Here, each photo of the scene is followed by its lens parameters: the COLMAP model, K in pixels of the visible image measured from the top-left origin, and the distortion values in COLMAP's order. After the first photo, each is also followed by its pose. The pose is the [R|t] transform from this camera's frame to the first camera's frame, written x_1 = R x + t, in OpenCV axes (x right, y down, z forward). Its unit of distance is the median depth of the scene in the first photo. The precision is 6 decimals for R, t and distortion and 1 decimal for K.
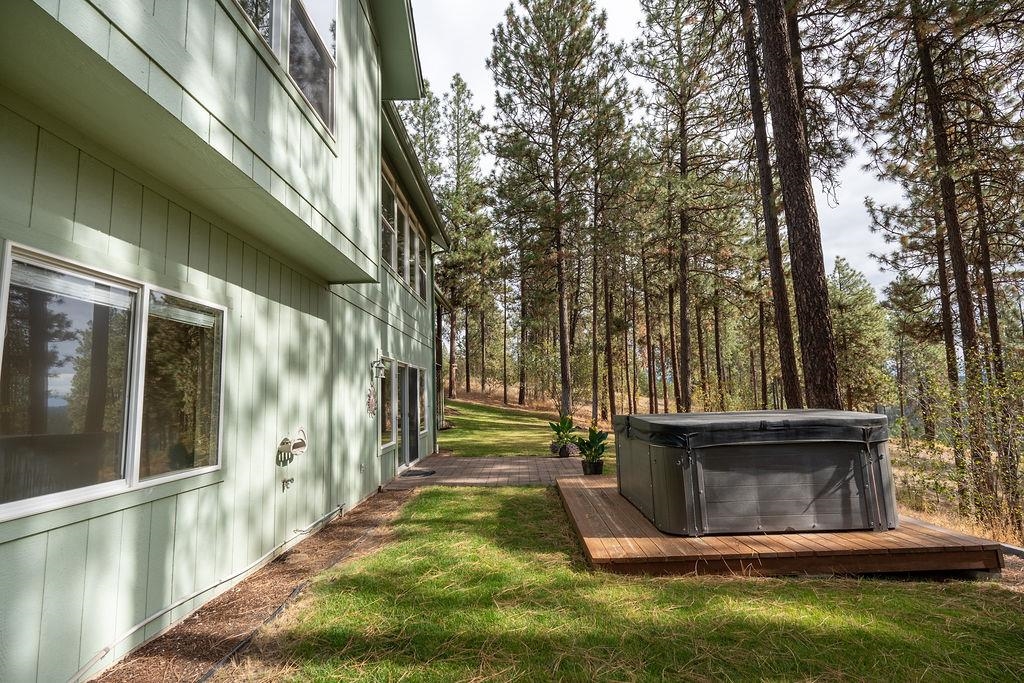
lens RADIAL K [[452.0, 0, 514.8], [0, 452.0, 321.3], [0, 0, 1]] dist [-0.001693, -0.000085]
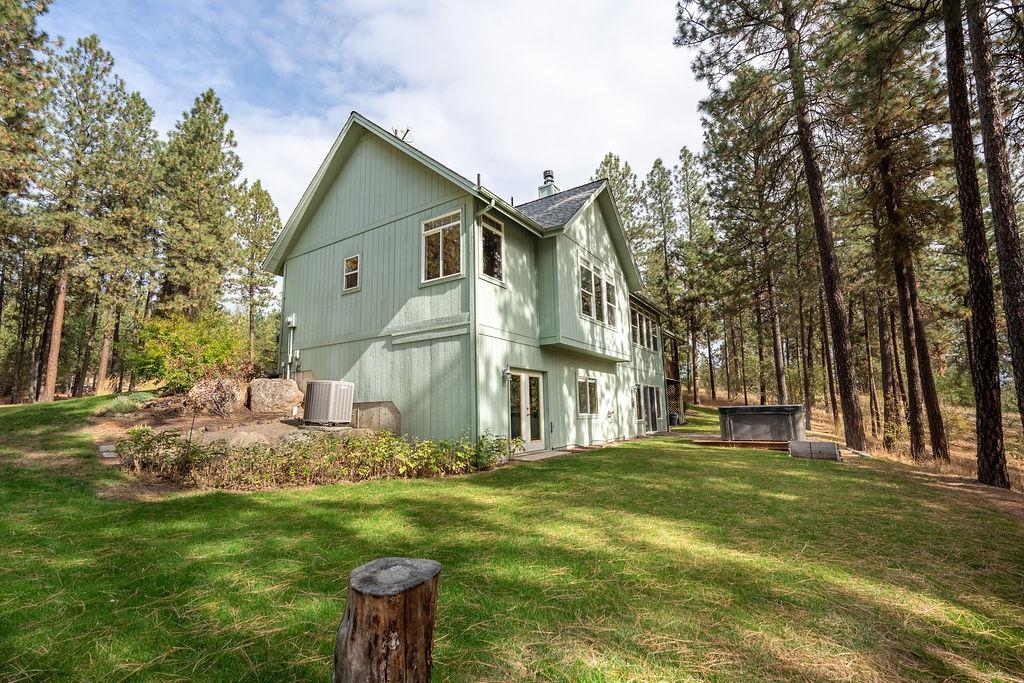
lens RADIAL K [[447.8, 0, 513.6], [0, 447.8, 339.9], [0, 0, 1]] dist [-0.003991, -0.000856]
pose [[0.846640, -0.051473, -0.529671, 0.560180], [0.058625, 0.998275, -0.003304, -0.226150], [0.528927, -0.028255, 0.848197, -1.732218]]
